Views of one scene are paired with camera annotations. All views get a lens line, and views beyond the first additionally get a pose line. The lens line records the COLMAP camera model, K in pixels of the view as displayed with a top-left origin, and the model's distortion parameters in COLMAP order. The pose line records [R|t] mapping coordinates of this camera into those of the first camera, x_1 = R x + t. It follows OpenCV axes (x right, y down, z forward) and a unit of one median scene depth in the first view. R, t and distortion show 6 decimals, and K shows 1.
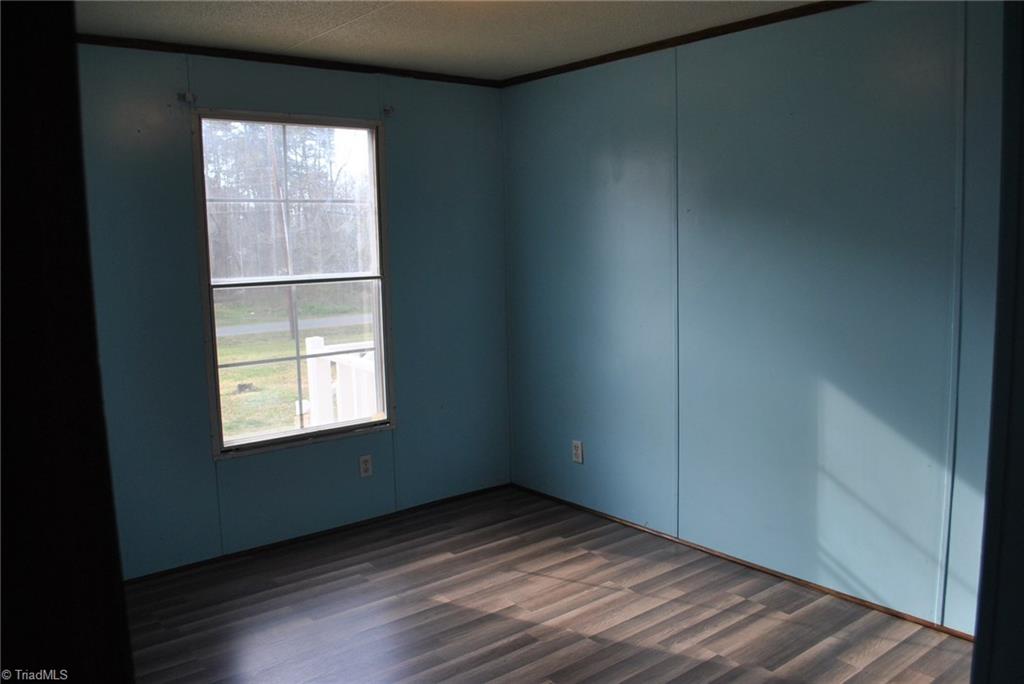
lens RADIAL K [[815.4, 0, 512.0], [0, 815.4, 342.0], [0, 0, 1]] dist [-0.070133, 0.000818]
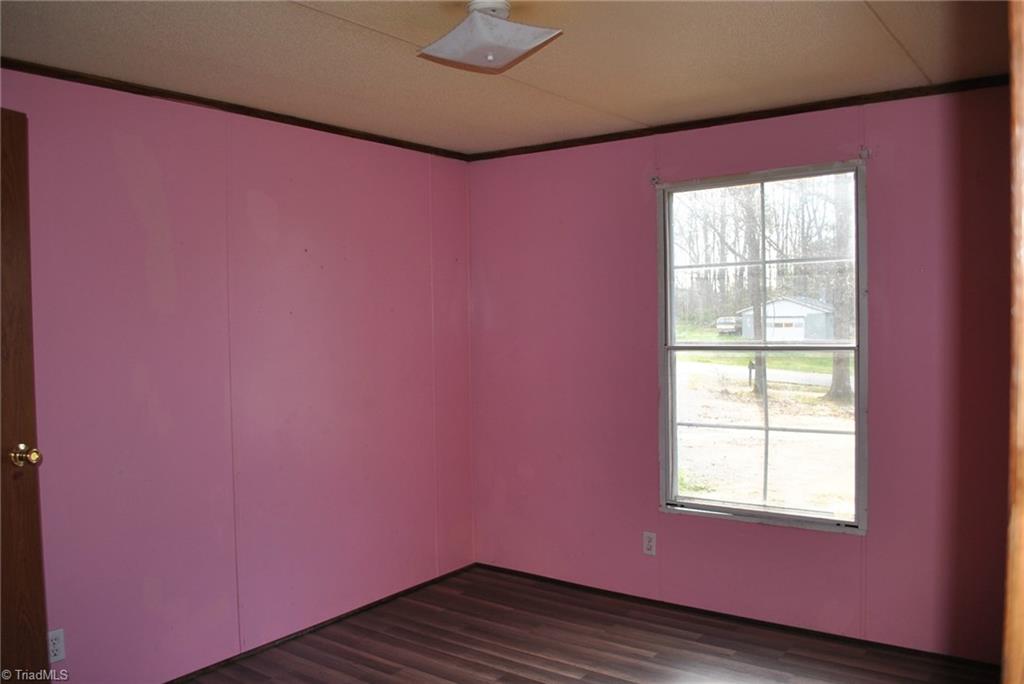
lens RADIAL K [[815.4, 0, 512.0], [0, 815.4, 342.0], [0, 0, 1]] dist [-0.070133, 0.000818]
pose [[0.238680, 0.052181, -0.969695, 0.597529], [-0.107055, 0.993883, 0.027133, -0.078098], [0.965179, 0.097334, 0.242806, 0.511276]]
